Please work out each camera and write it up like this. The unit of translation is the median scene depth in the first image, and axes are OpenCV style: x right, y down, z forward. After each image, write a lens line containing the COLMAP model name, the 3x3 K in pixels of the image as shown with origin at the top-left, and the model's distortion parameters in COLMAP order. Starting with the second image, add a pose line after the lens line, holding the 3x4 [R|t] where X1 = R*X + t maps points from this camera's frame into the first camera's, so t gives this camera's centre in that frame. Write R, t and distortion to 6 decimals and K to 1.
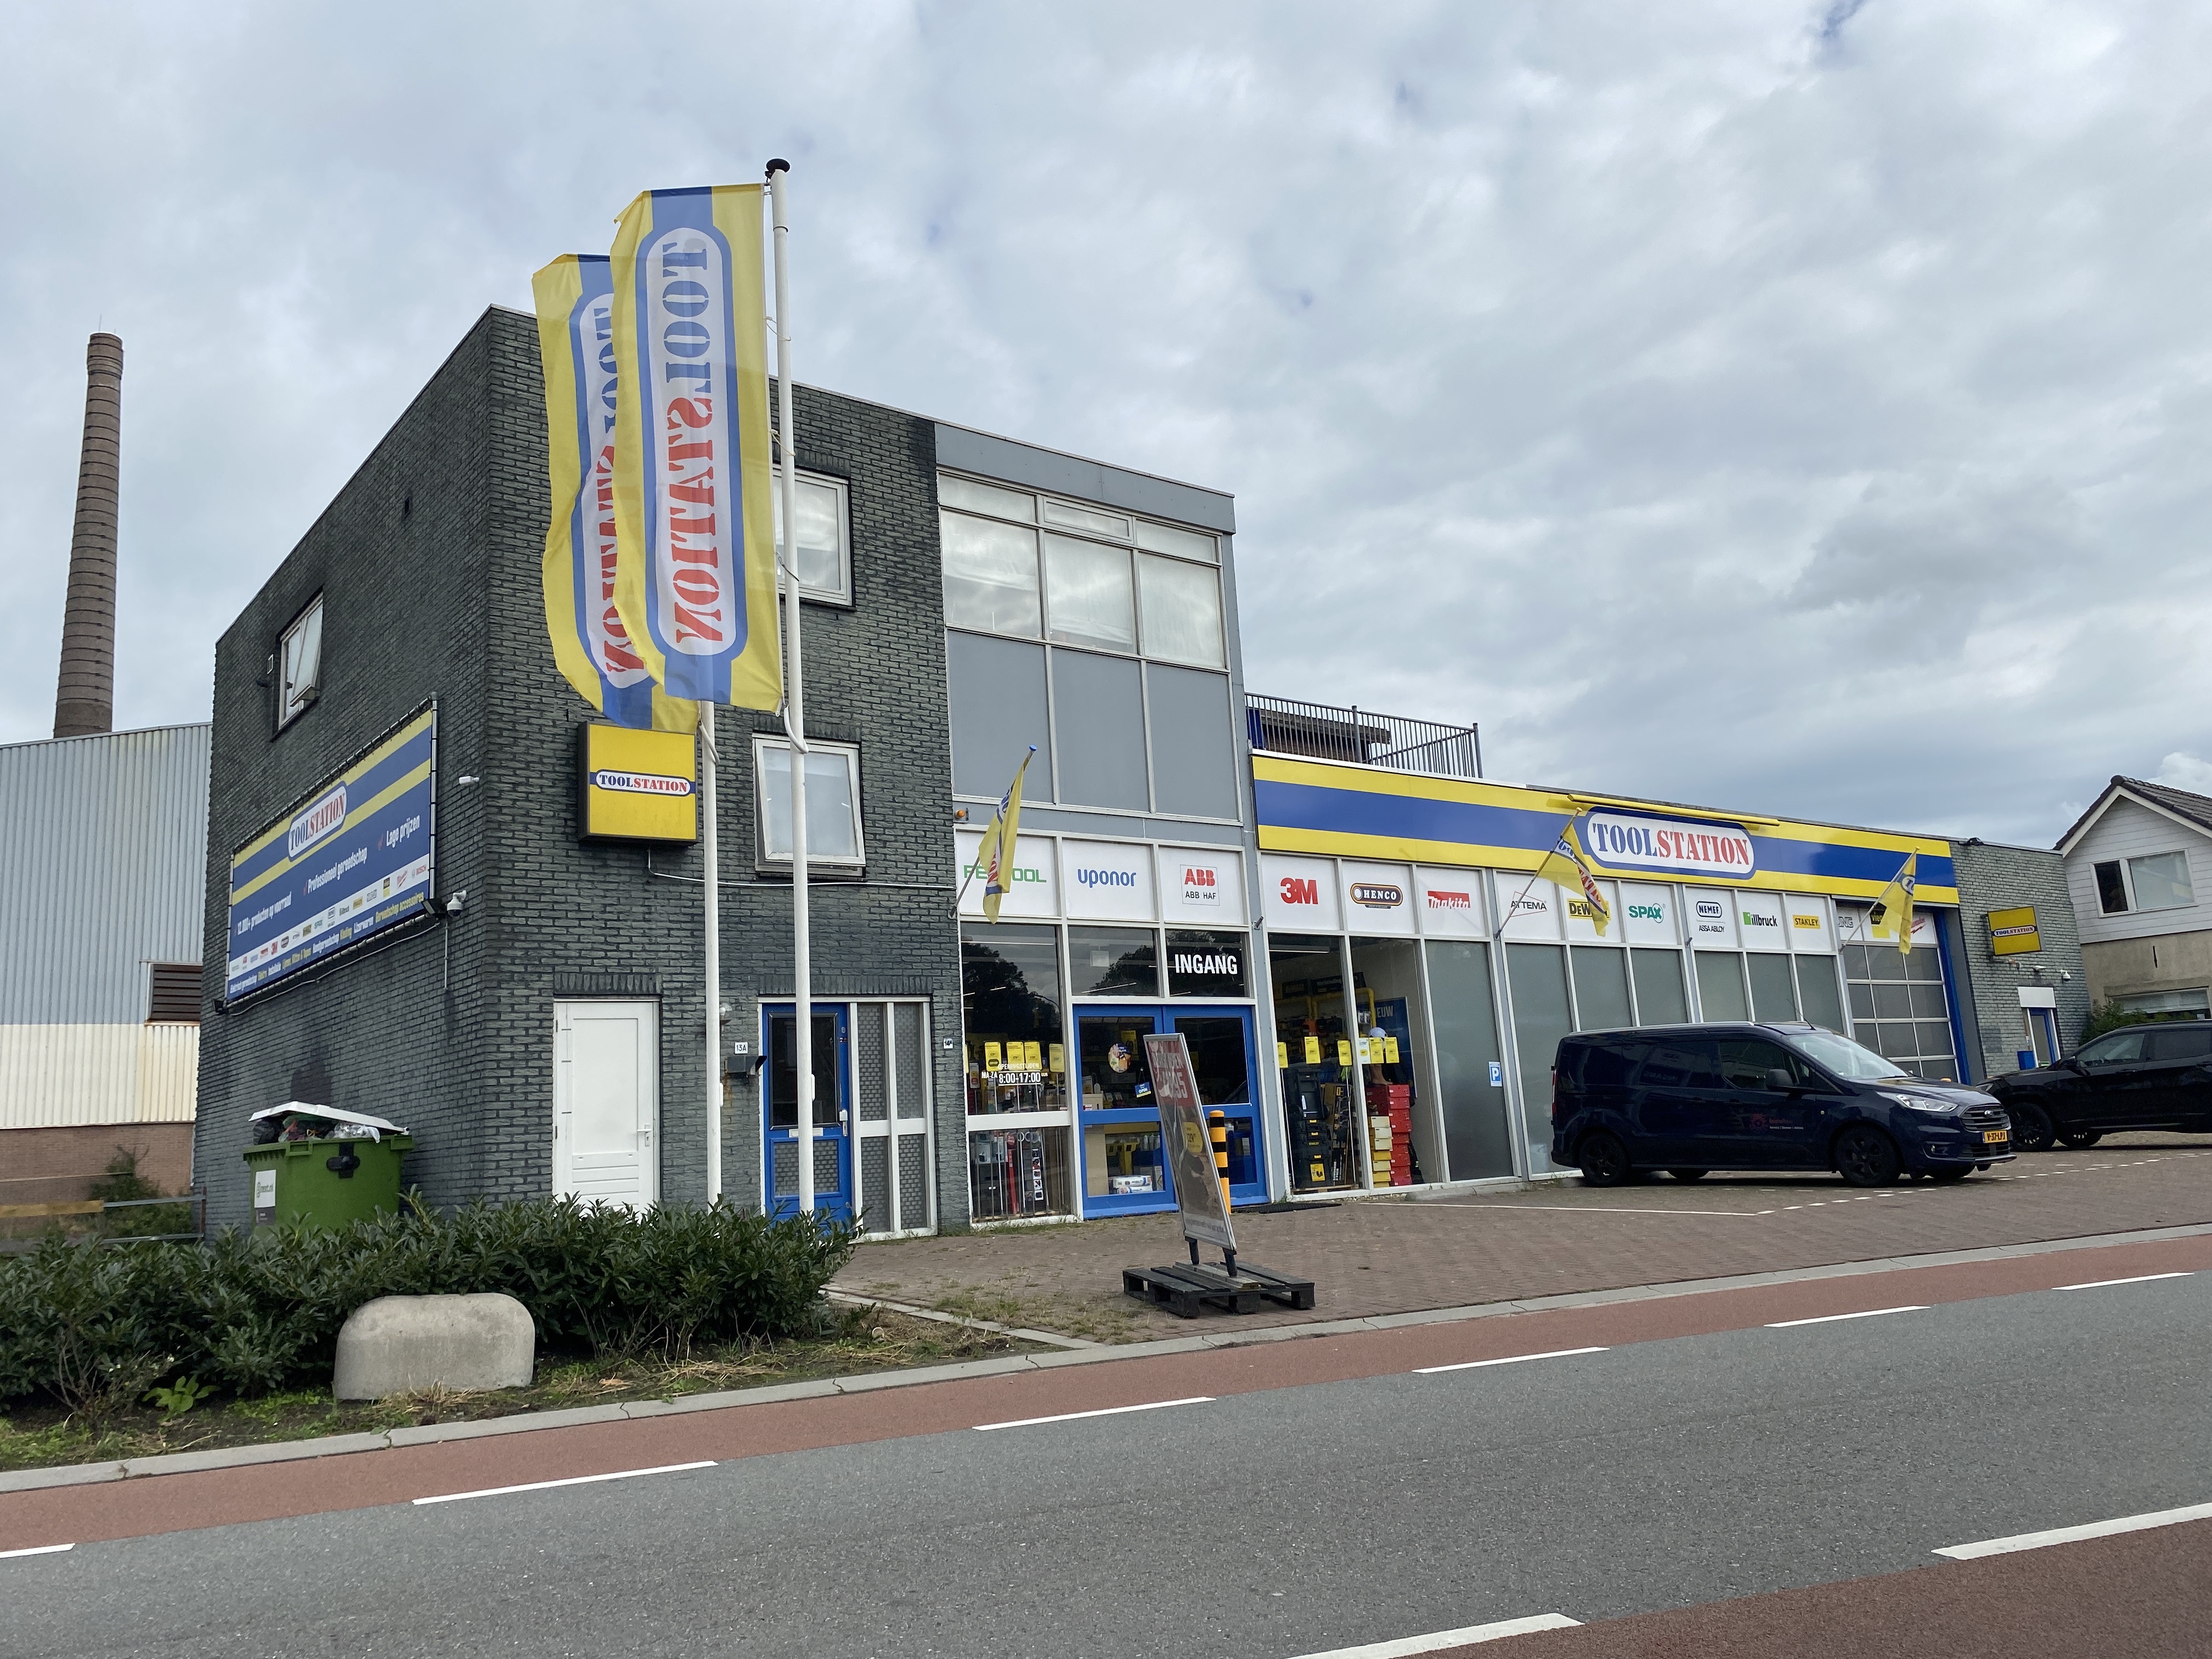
lens RADIAL K [[1667.7, 0, 1101.7], [0, 1667.7, 773.9], [0, 0, 1]] dist [0.120261, -0.205401]
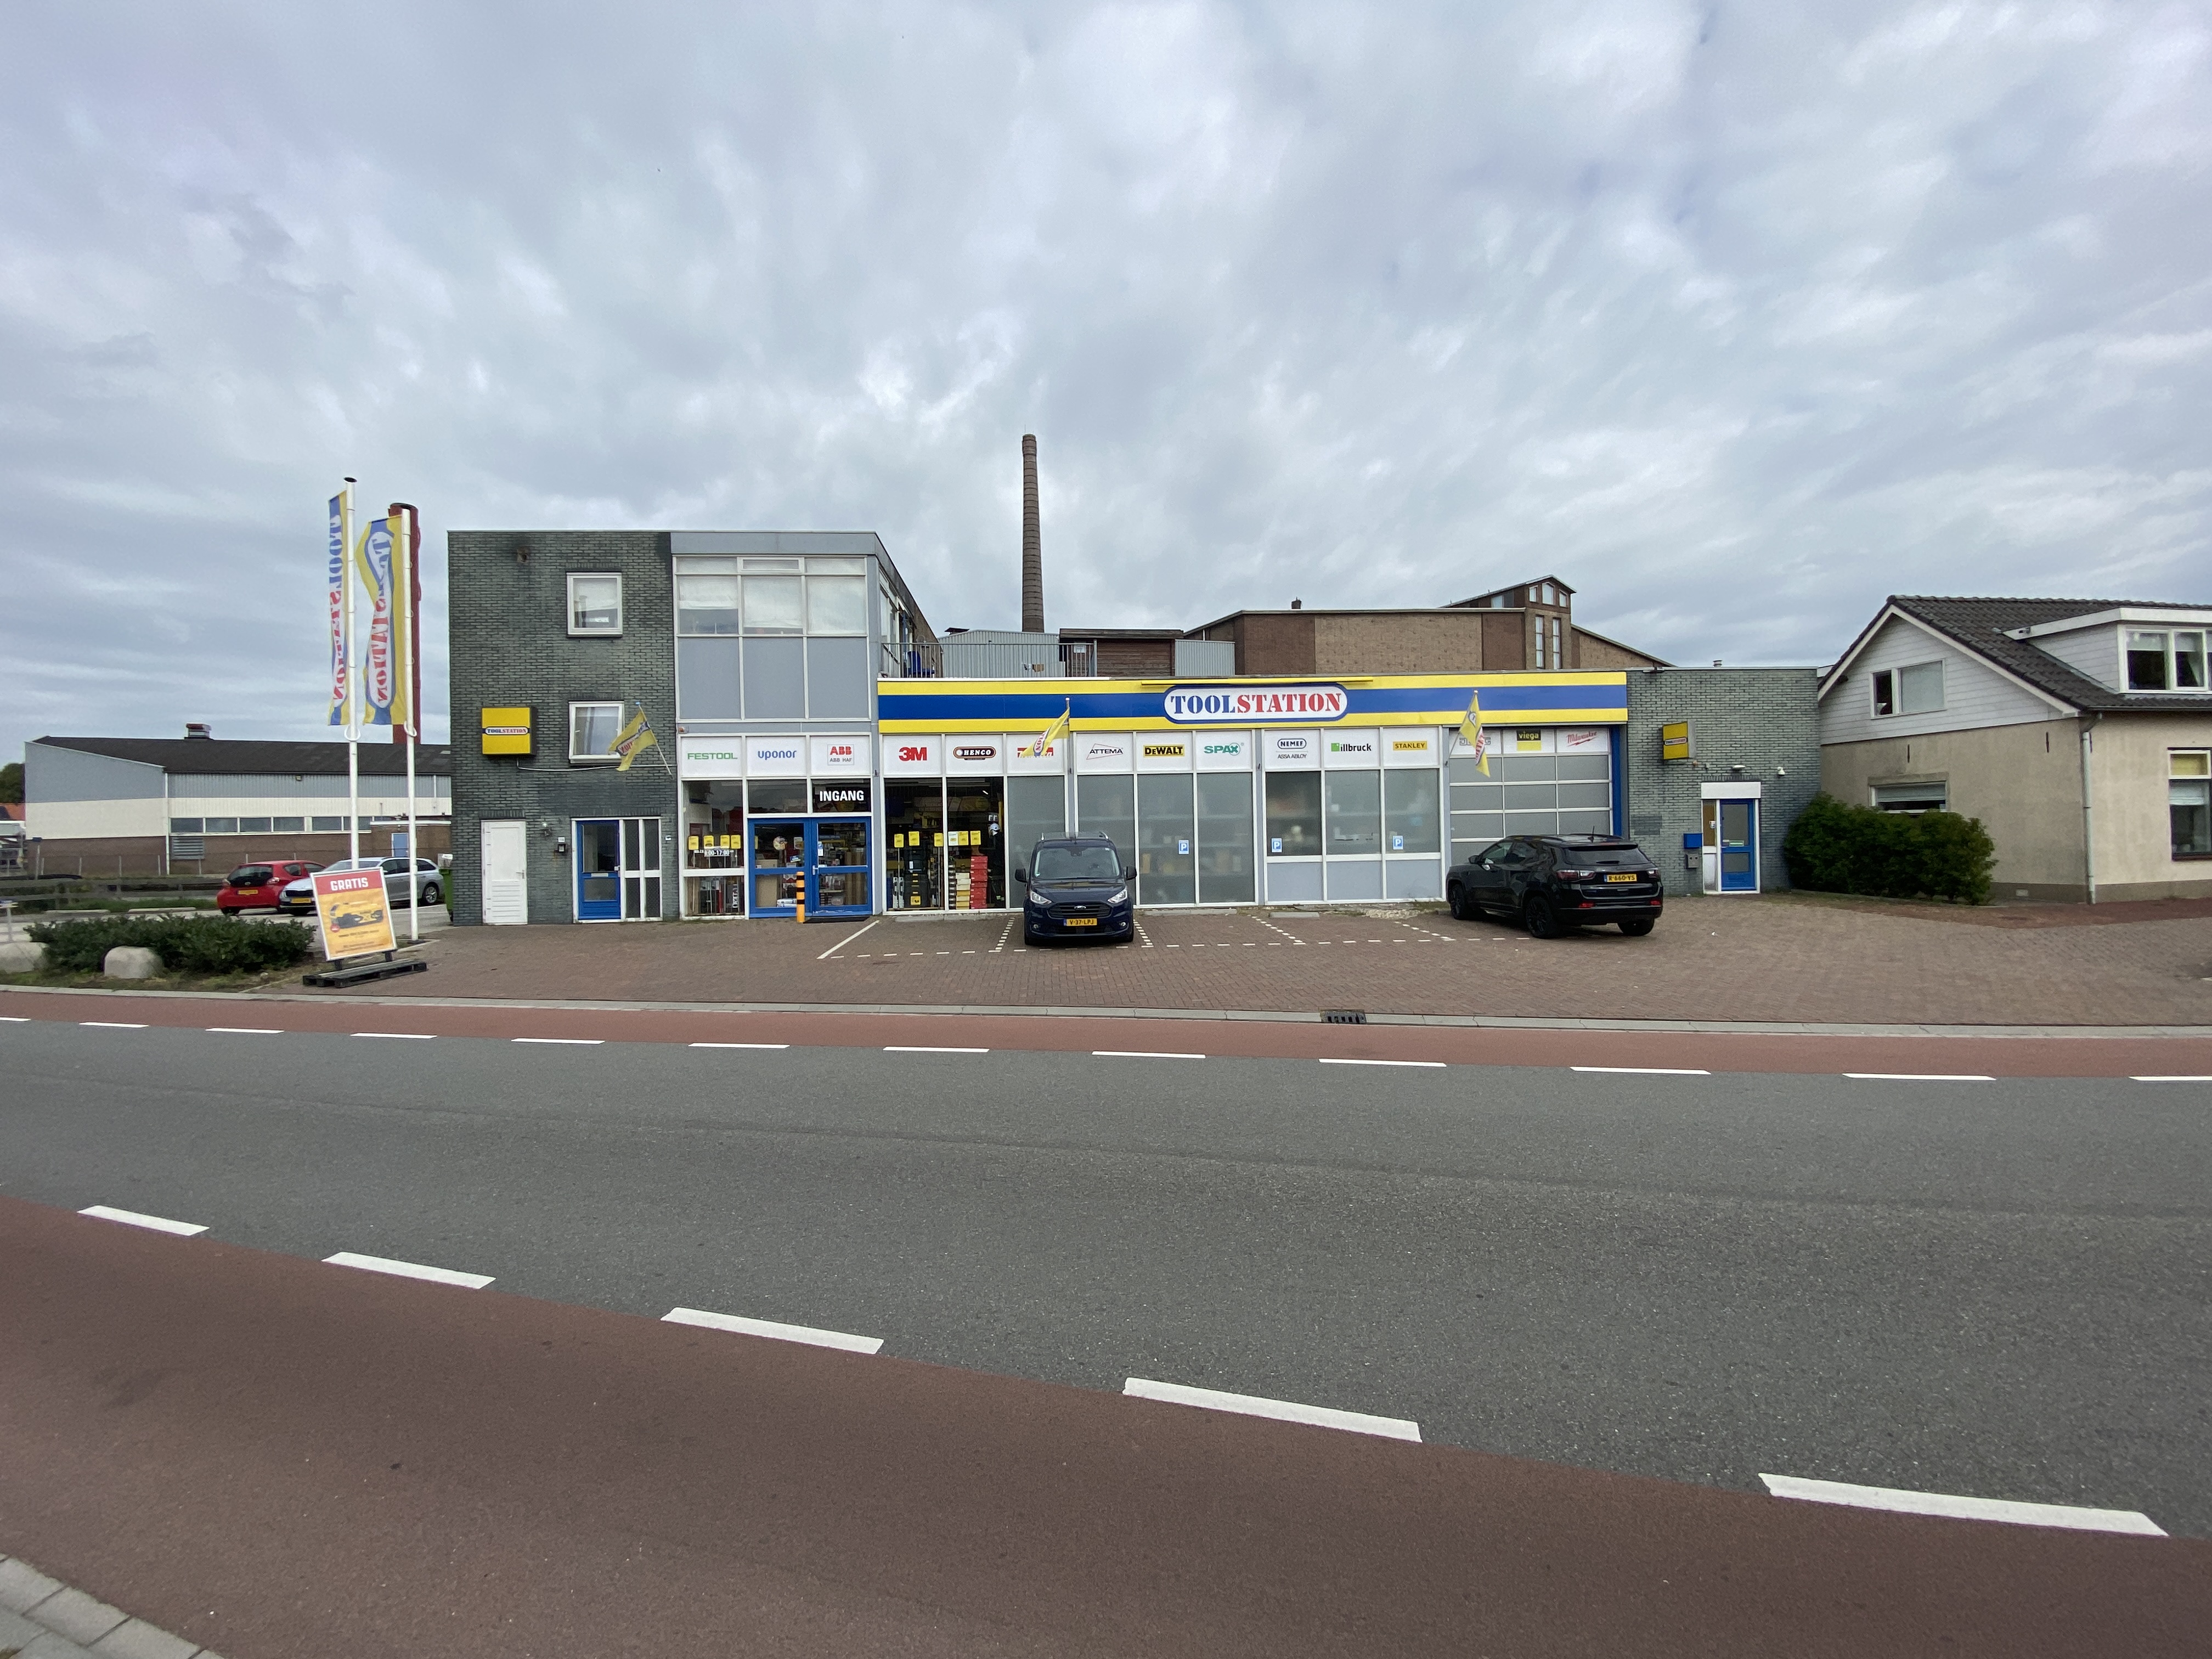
lens RADIAL K [[889.3, 0, 1106.0], [0, 889.3, 829.5], [0, 0, 1]] dist [0.018631, -0.000070]
pose [[0.829634, 0.037523, -0.557045, 0.865394], [0.091205, 0.975228, 0.201526, -0.027757], [0.550808, -0.217998, 0.805660, 0.312946]]
